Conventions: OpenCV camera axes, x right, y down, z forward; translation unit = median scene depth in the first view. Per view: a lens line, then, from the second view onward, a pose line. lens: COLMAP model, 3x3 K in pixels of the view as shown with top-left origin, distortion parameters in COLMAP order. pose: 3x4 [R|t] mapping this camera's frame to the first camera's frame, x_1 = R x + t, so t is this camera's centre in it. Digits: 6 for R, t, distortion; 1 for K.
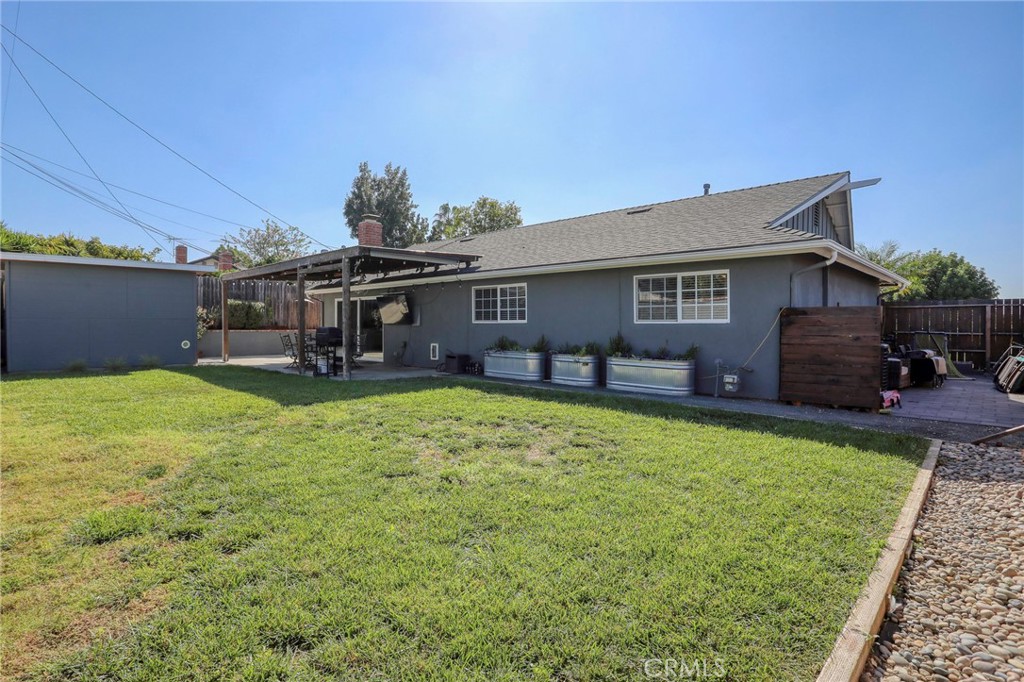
lens RADIAL K [[508.7, 0, 512.8], [0, 508.7, 318.6], [0, 0, 1]] dist [0.000519, 0.000194]
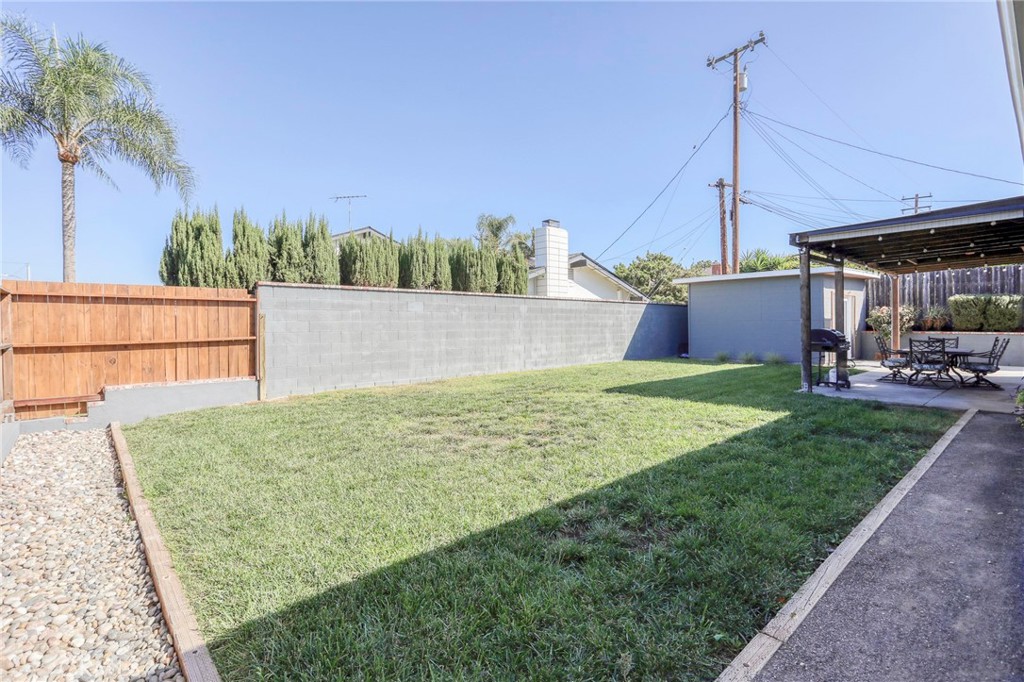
lens RADIAL K [[508.7, 0, 512.8], [0, 508.7, 318.6], [0, 0, 1]] dist [0.000519, 0.000194]
pose [[-0.104092, 0.008094, -0.994535, 0.793601], [-0.000969, 0.999966, 0.008240, -0.009914], [0.994567, 0.001822, -0.104081, 0.852471]]
